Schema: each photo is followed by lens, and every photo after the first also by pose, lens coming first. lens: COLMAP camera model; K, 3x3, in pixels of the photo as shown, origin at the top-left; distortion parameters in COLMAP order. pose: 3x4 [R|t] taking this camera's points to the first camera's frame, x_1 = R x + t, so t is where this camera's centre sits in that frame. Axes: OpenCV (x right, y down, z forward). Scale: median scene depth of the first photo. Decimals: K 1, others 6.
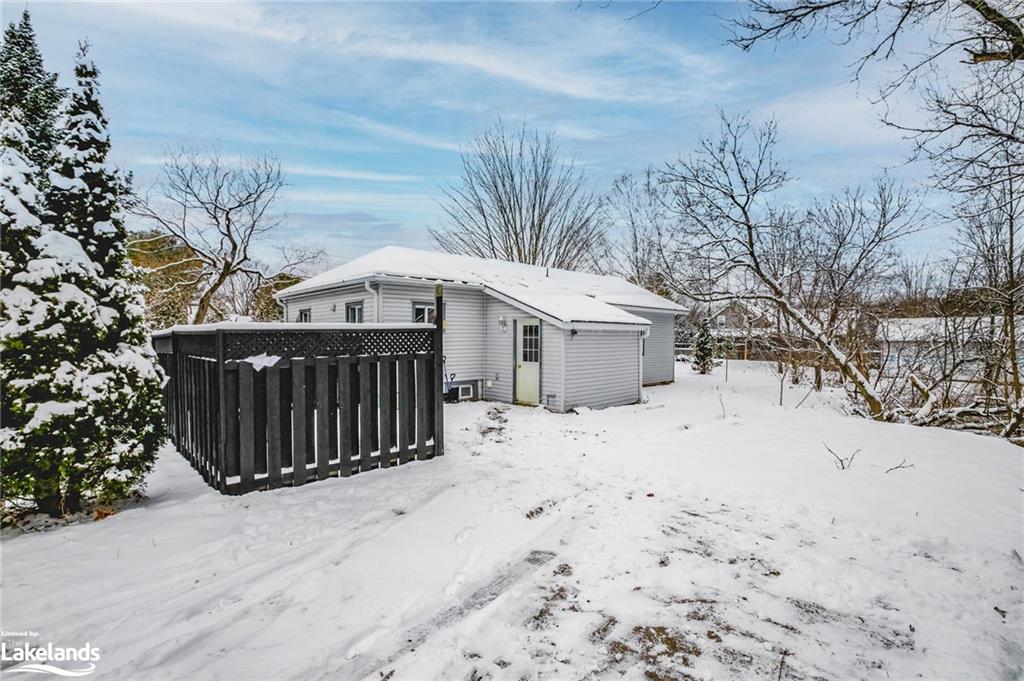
lens RADIAL K [[471.5, 0, 481.8], [0, 471.5, 345.1], [0, 0, 1]] dist [-0.001493, 0.000458]
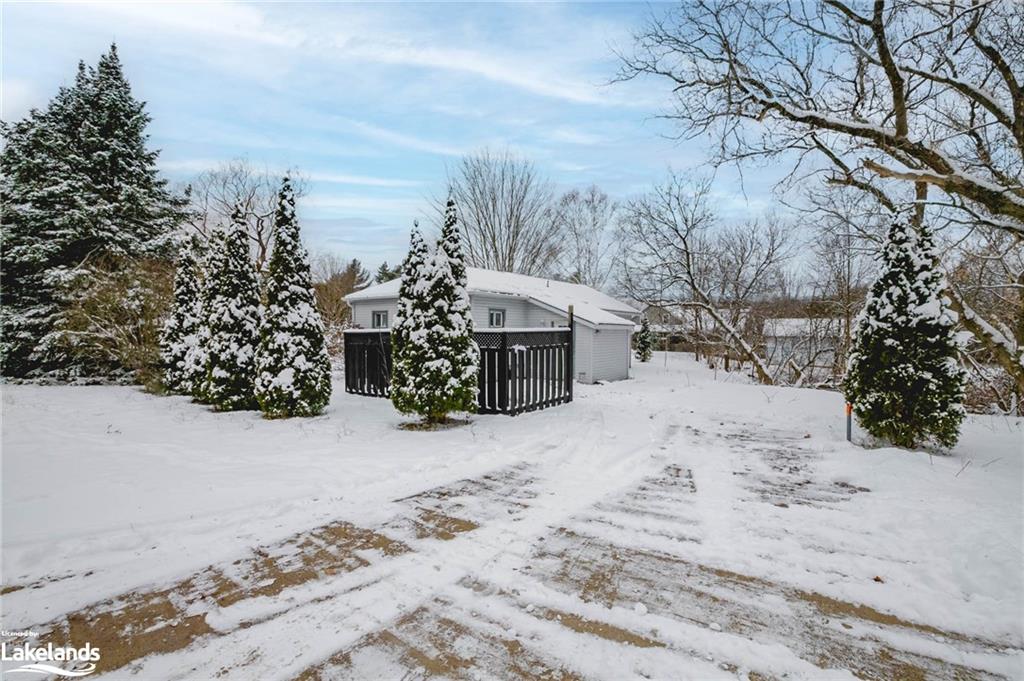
lens RADIAL K [[478.2, 0, 512.0], [0, 478.2, 340.5], [0, 0, 1]] dist [0.066833, -0.000003]
pose [[0.972904, 0.002576, 0.231193, -0.256780], [-0.003796, 0.999981, 0.004832, -0.001871], [-0.231176, -0.005579, 0.972896, -0.254402]]
